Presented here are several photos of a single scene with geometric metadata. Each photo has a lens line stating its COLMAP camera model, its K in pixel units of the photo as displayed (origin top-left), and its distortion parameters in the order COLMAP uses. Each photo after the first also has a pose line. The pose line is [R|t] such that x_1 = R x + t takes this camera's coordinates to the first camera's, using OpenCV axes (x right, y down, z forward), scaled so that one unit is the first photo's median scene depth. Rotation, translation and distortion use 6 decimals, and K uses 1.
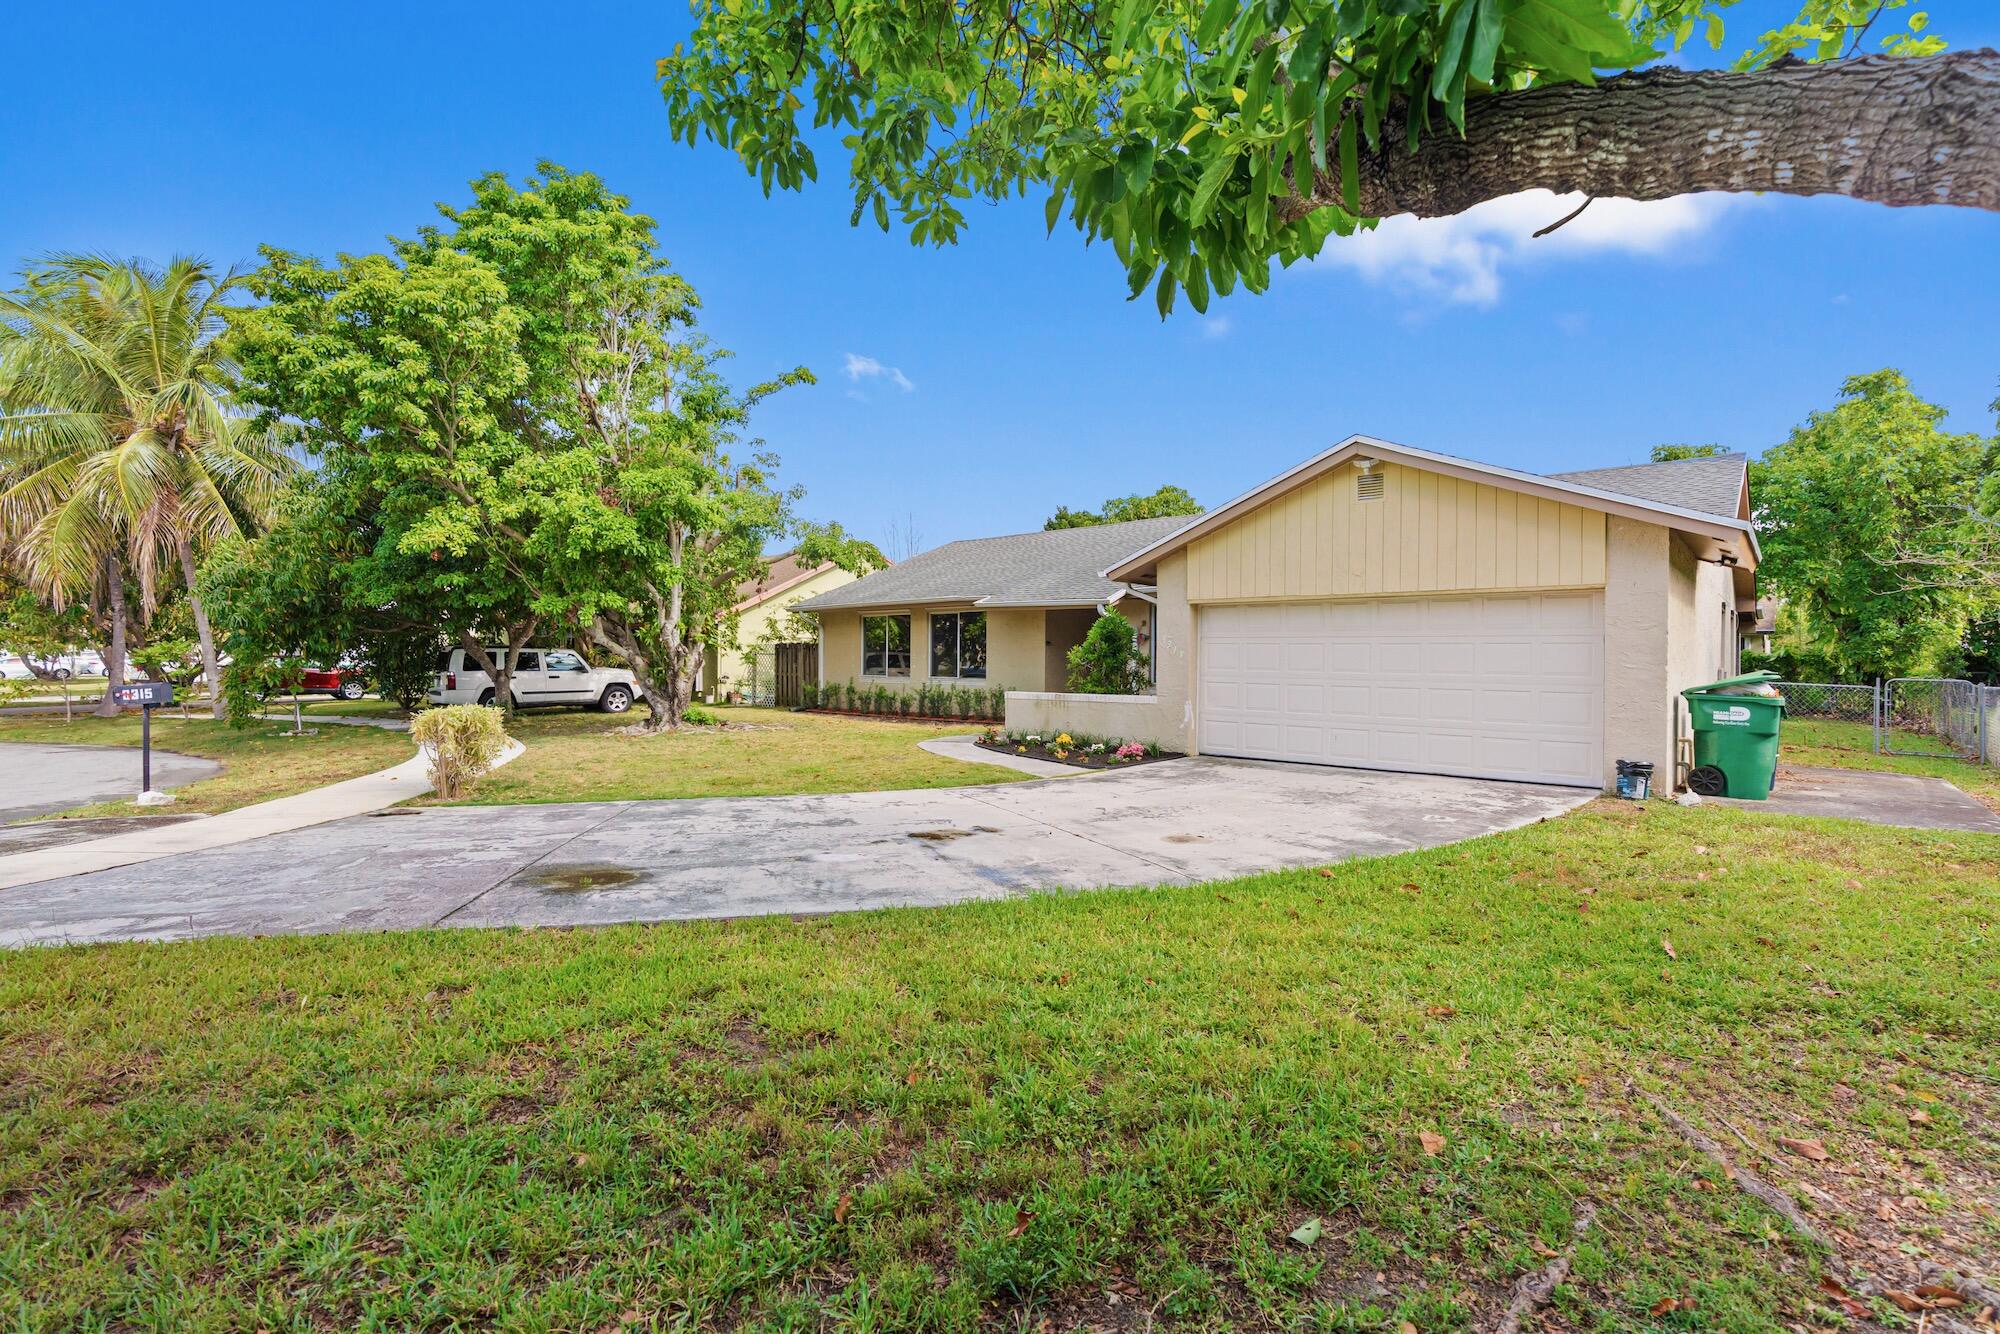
lens RADIAL K [[906.2, 0, 991.7], [0, 906.2, 662.4], [0, 0, 1]] dist [-0.001381, -0.000019]
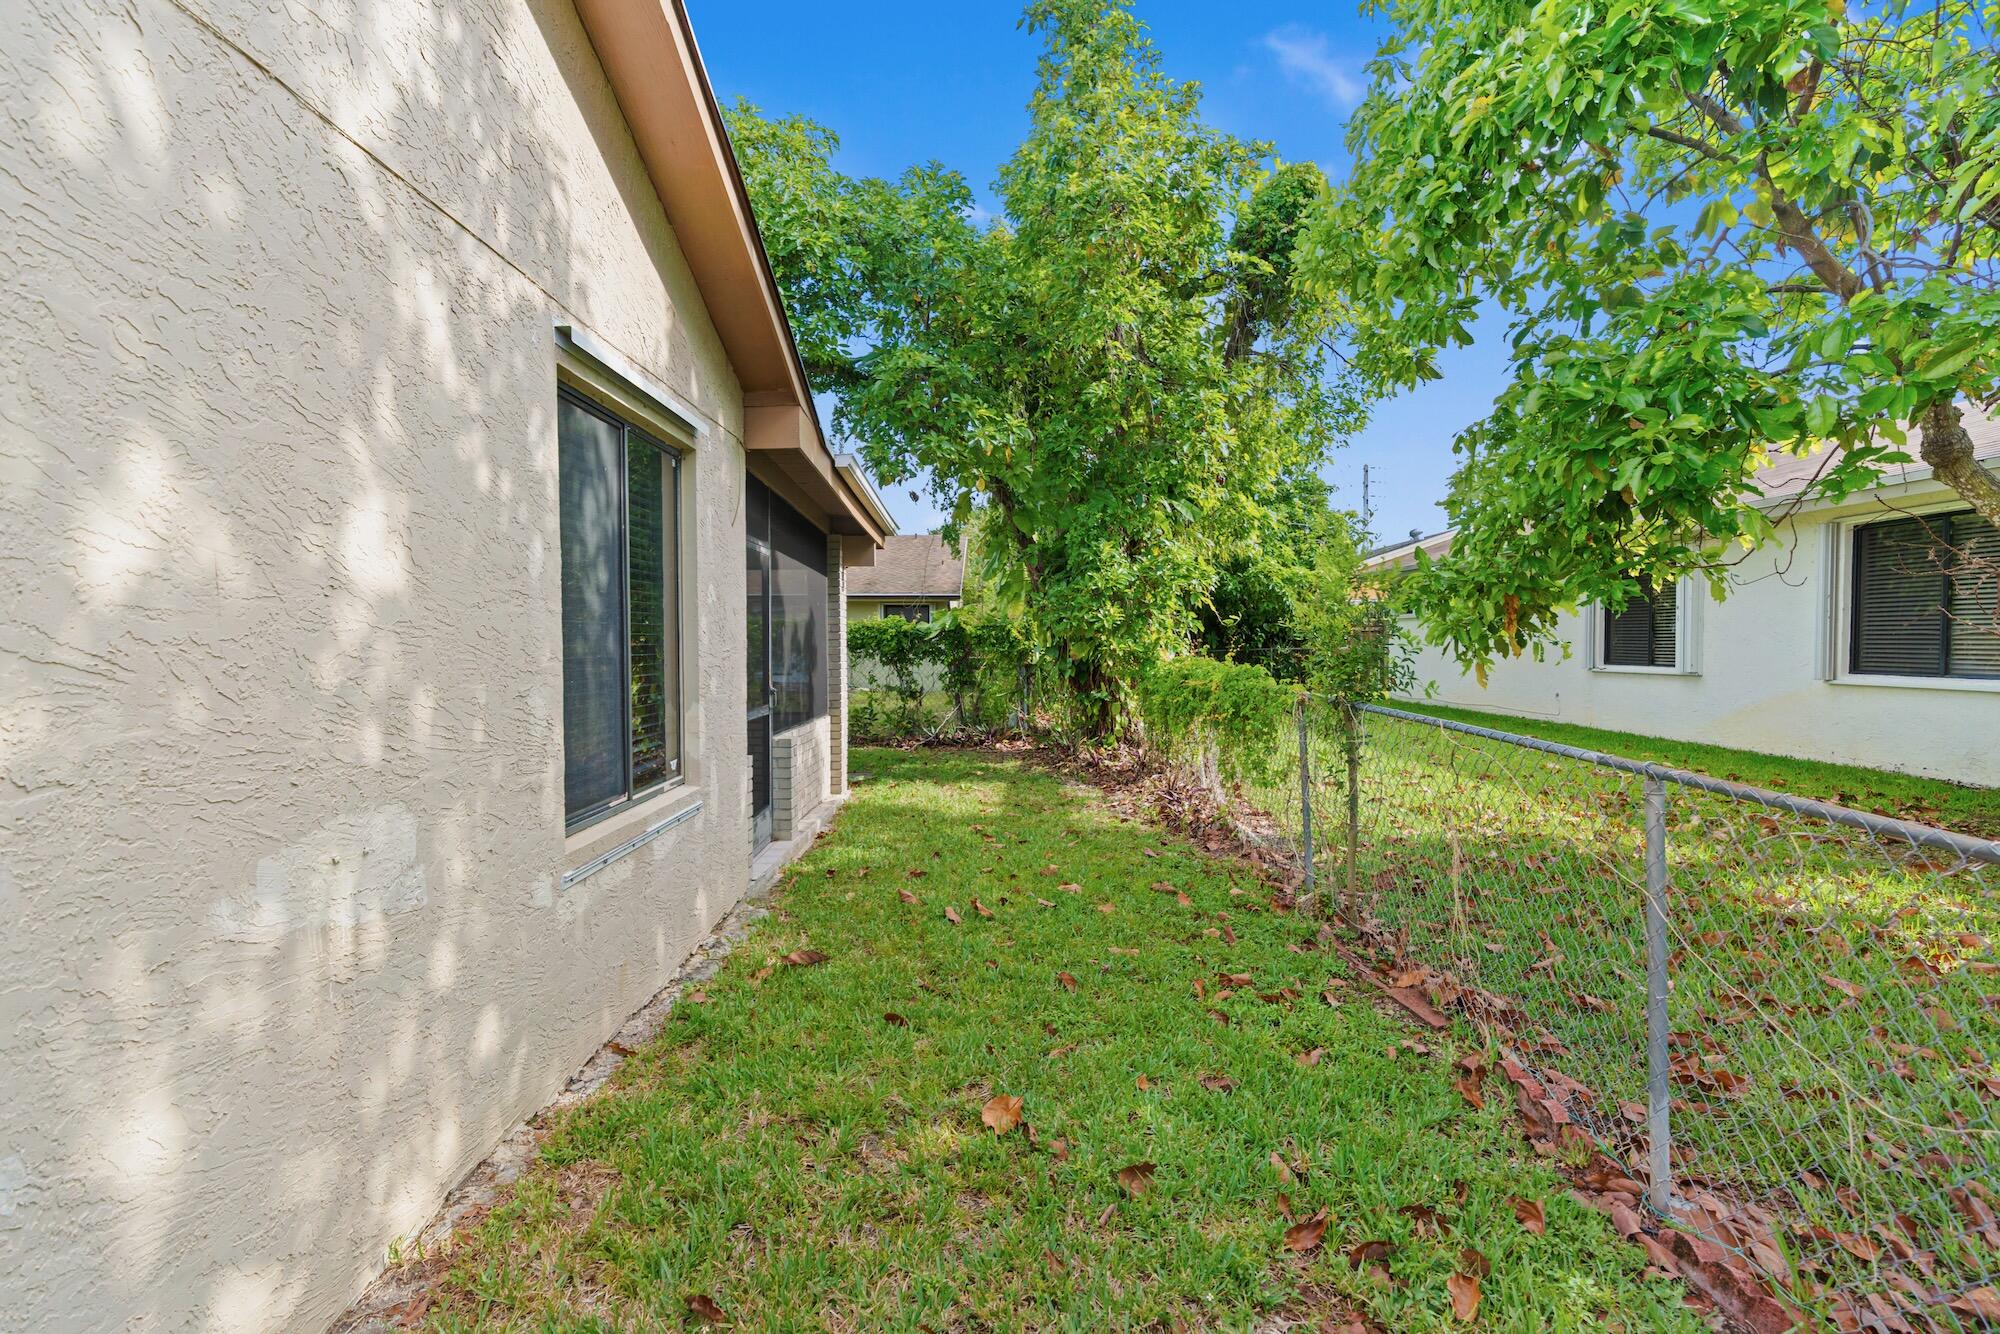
lens RADIAL K [[906.2, 0, 991.7], [0, 906.2, 662.4], [0, 0, 1]] dist [-0.001381, -0.000019]
pose [[0.753297, -0.021259, 0.657336, 0.620748], [0.007036, 0.999681, 0.024268, -0.000259], [-0.657642, -0.013656, 0.753206, 0.669917]]
